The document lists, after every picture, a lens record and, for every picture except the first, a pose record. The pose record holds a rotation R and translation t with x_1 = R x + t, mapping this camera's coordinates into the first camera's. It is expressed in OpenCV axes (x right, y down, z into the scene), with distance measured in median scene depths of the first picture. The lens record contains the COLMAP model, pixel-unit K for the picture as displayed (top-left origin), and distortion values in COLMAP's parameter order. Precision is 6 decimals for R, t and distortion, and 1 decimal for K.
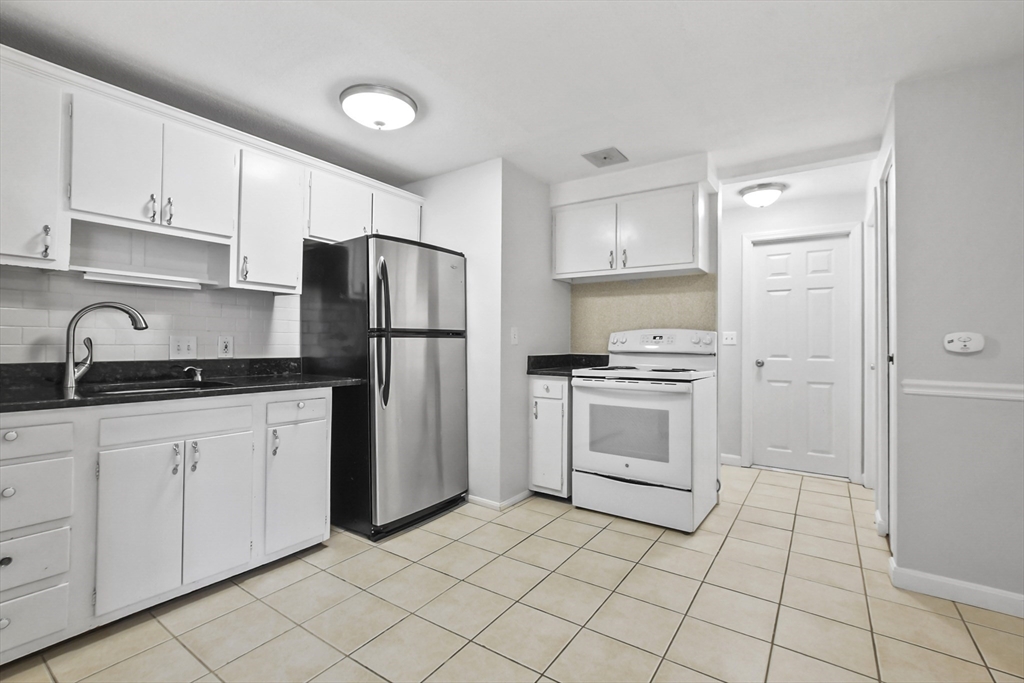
lens RADIAL K [[455.3, 0, 510.3], [0, 455.3, 346.8], [0, 0, 1]] dist [-0.000546, -0.000048]
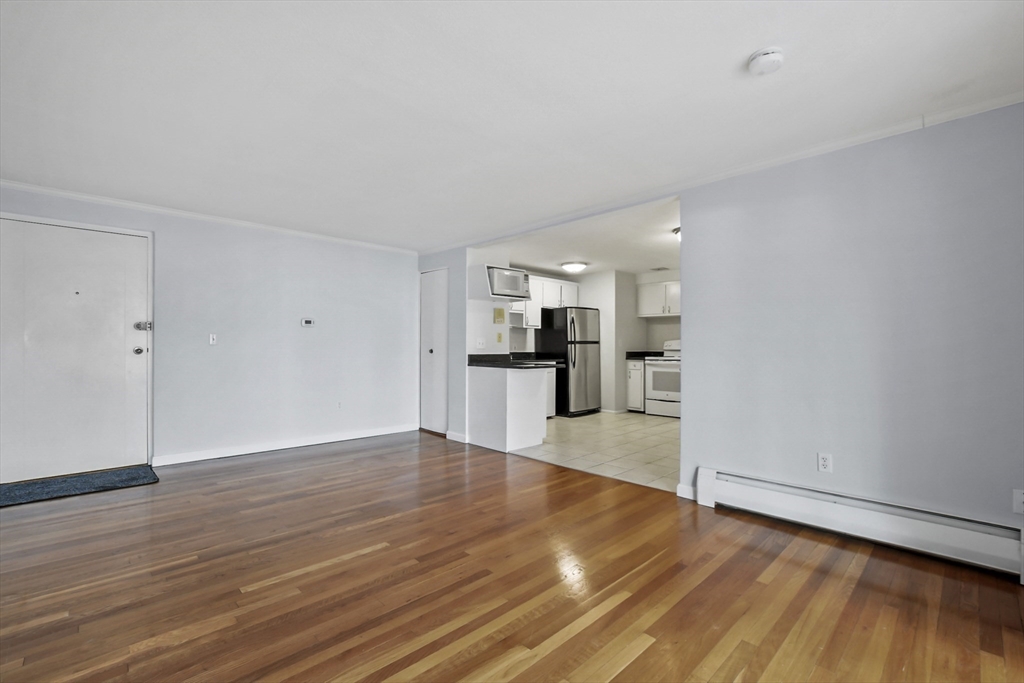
lens RADIAL K [[455.3, 0, 510.3], [0, 455.3, 346.8], [0, 0, 1]] dist [-0.000546, -0.000048]
pose [[0.981472, -0.003629, -0.191573, -0.101276], [0.001969, 0.999959, -0.008855, 0.014950], [0.191598, 0.008314, 0.981438, -1.472602]]
